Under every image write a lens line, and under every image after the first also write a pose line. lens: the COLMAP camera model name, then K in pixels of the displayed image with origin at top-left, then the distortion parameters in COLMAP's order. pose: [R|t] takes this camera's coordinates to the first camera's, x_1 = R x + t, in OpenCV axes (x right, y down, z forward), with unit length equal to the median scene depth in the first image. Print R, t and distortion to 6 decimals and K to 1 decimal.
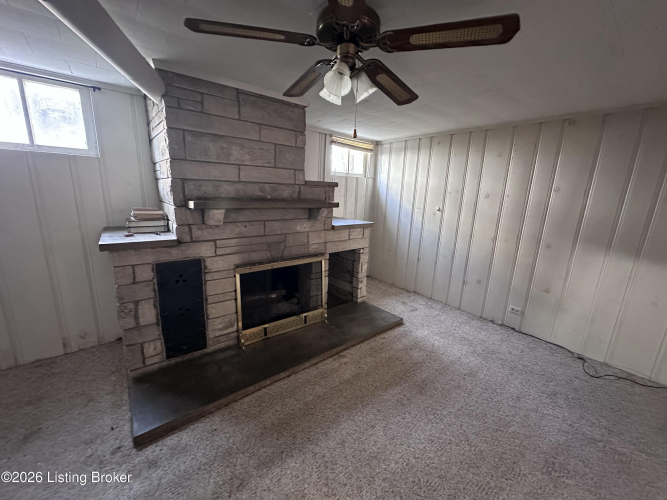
lens RADIAL K [[266.4, 0, 333.7], [0, 266.4, 250.1], [0, 0, 1]] dist [0.000559, -0.000224]
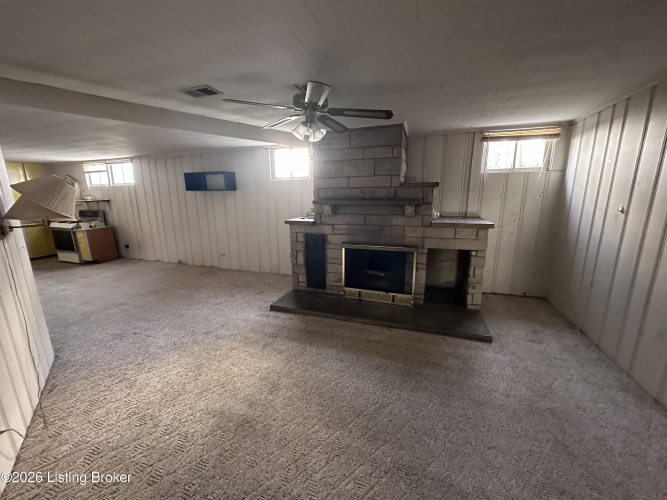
lens RADIAL K [[266.4, 0, 333.4], [0, 266.4, 251.0], [0, 0, 1]] dist [0.000559, -0.000224]
pose [[0.517947, 0.133661, -0.844905, 0.811831], [-0.157714, 0.985706, 0.059253, 0.022771], [0.840748, 0.102564, 0.531624, 0.122994]]
